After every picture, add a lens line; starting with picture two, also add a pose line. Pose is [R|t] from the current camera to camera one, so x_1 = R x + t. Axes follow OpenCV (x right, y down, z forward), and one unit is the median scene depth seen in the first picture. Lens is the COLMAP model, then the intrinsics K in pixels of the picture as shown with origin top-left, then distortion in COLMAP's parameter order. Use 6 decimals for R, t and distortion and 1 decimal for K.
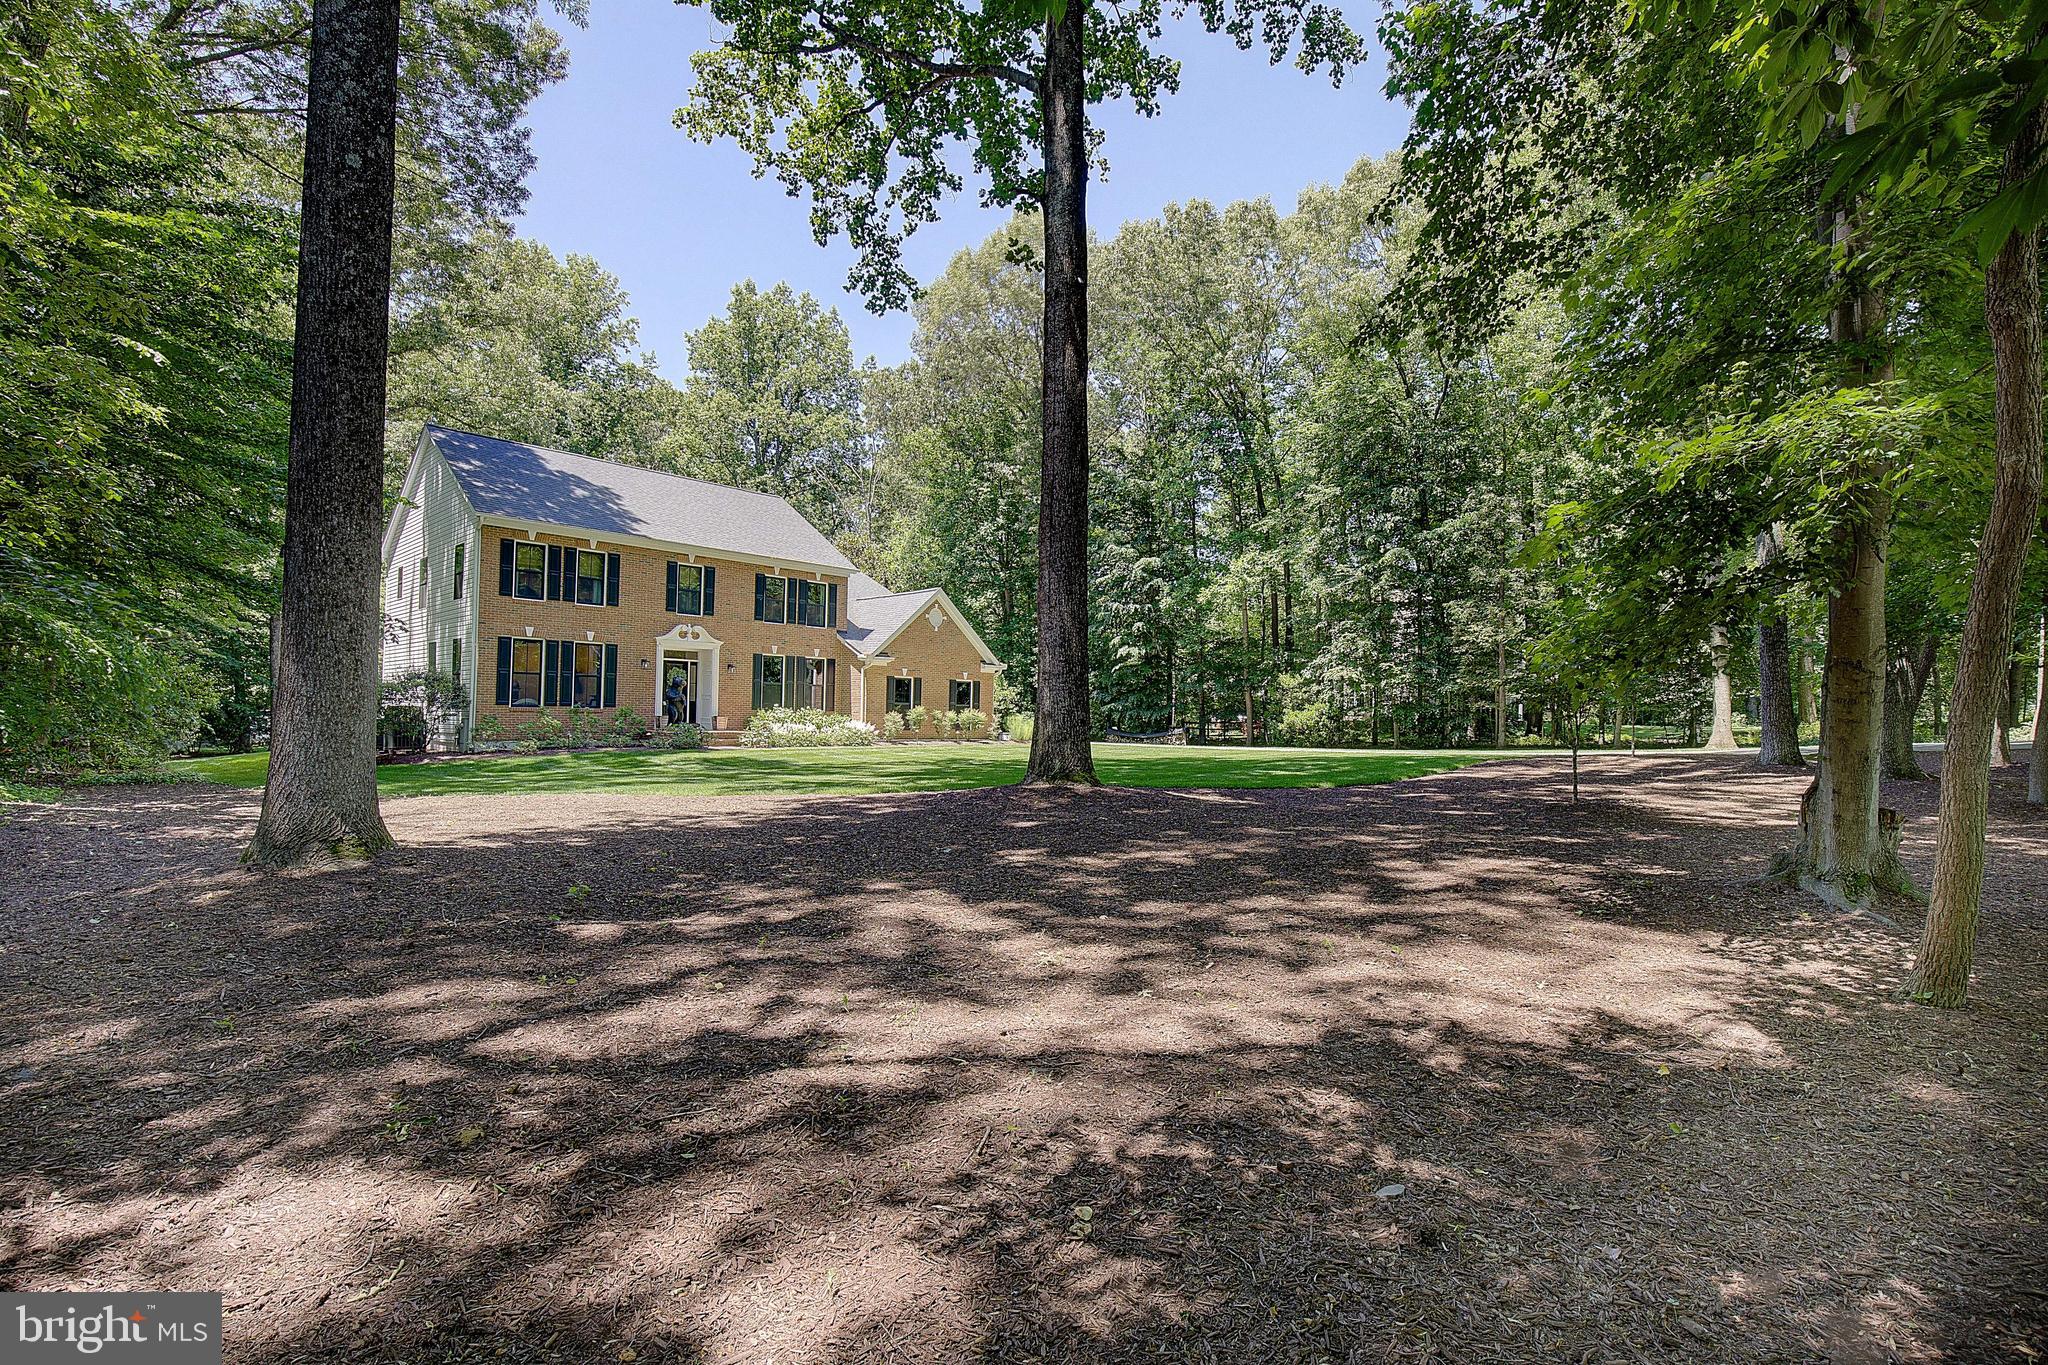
lens RADIAL K [[902.5, 0, 992.3], [0, 902.5, 647.5], [0, 0, 1]] dist [-0.018419, 0.000038]
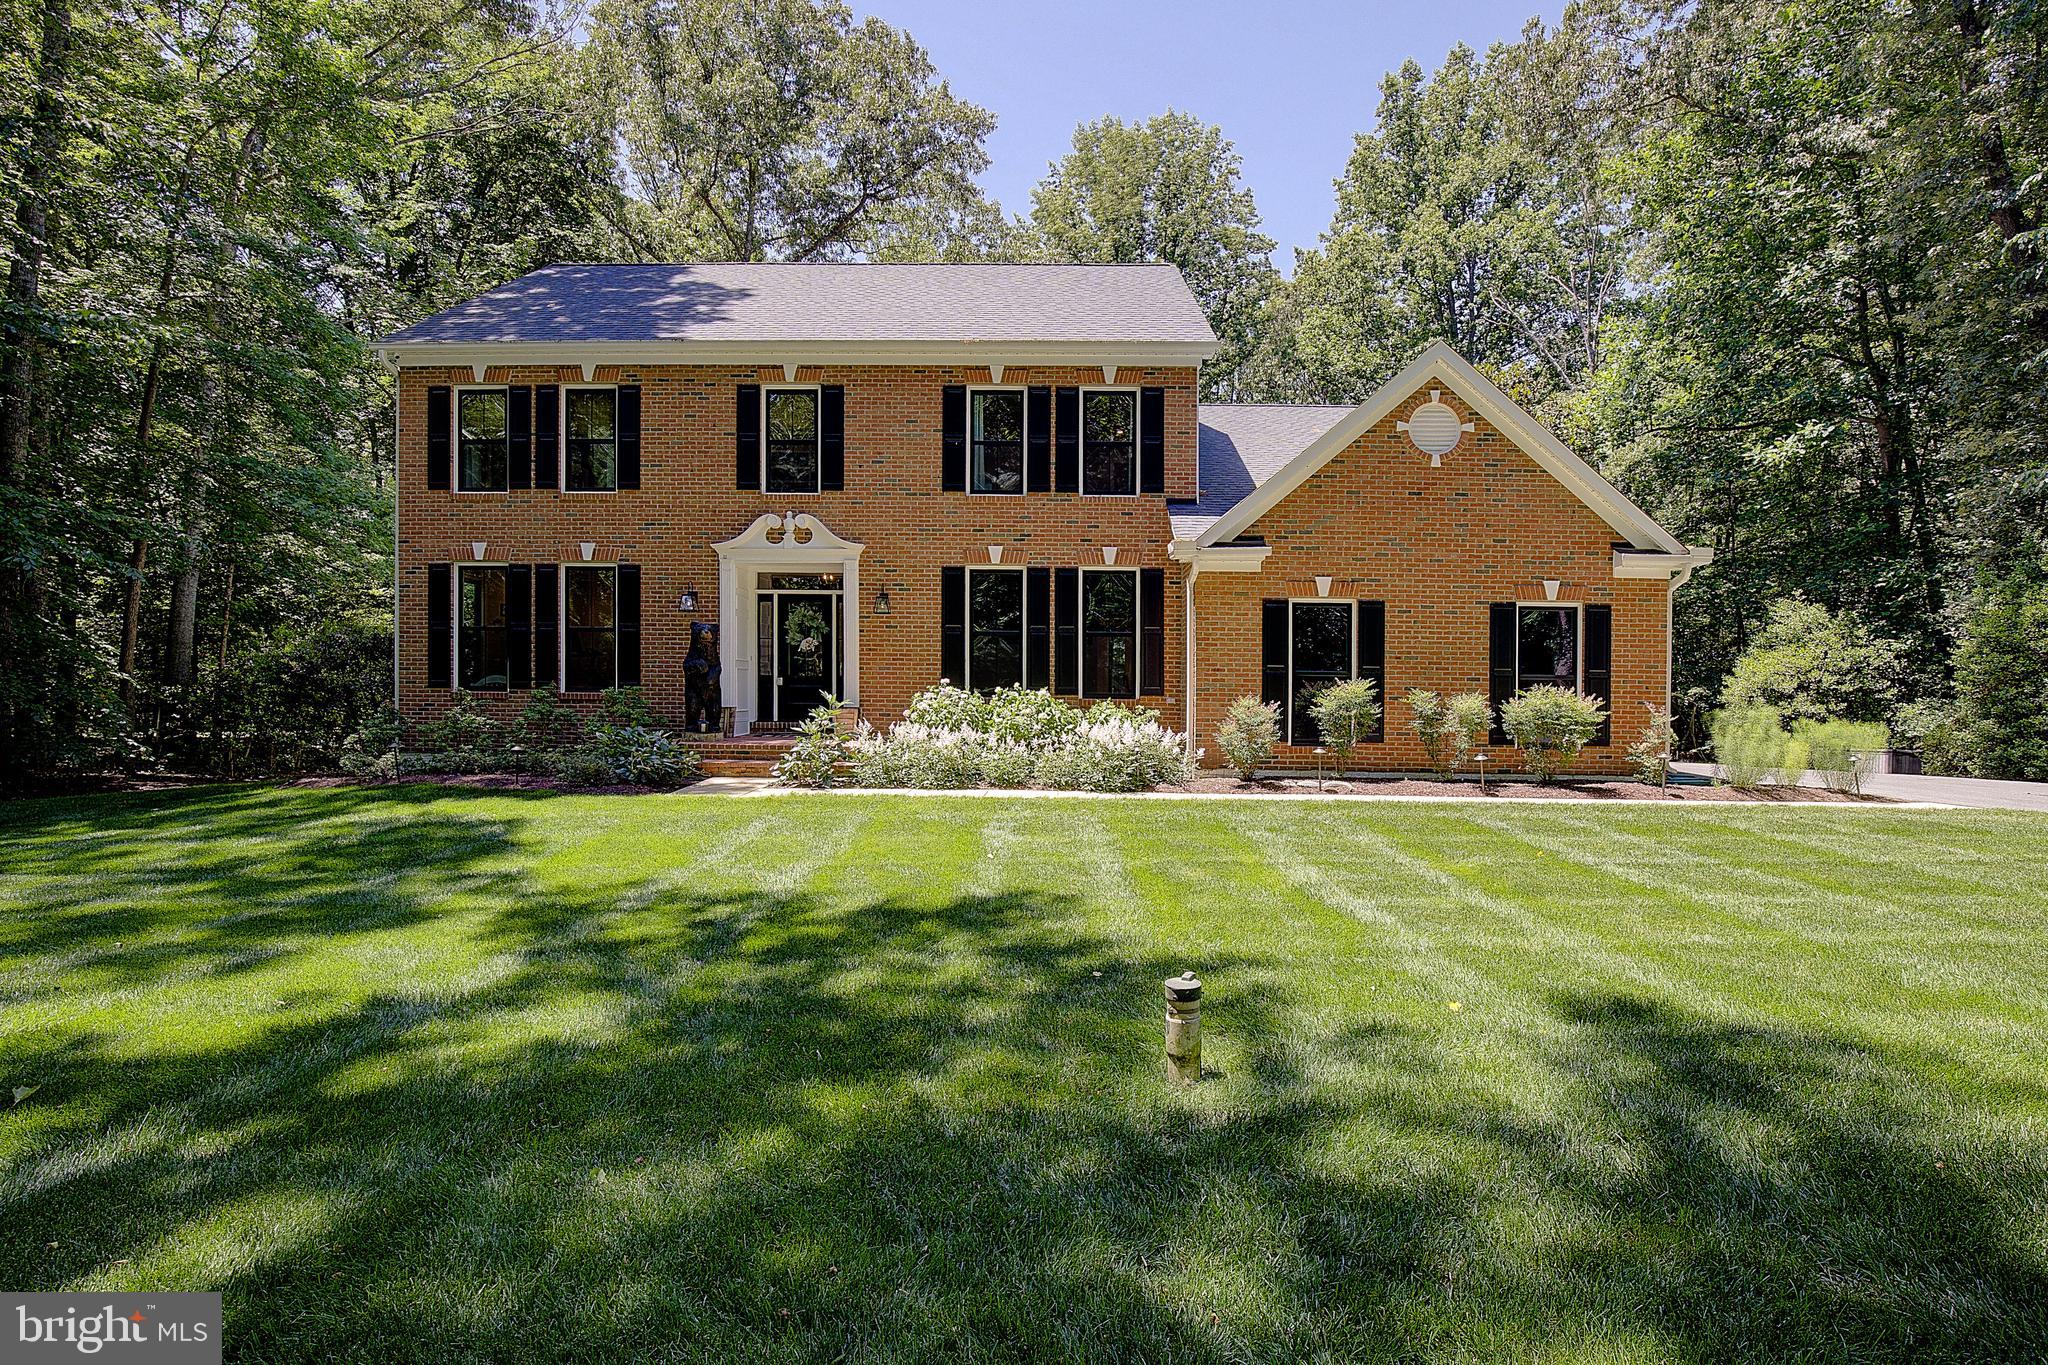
lens RADIAL K [[972.8, 0, 1016.8], [0, 972.8, 708.8], [0, 0, 1]] dist [-0.017338, 0.000160]
pose [[0.697191, 0.001911, -0.716883, 0.109296], [0.053329, 0.997087, 0.054522, 0.053230], [0.714899, -0.076243, 0.695058, 0.696269]]
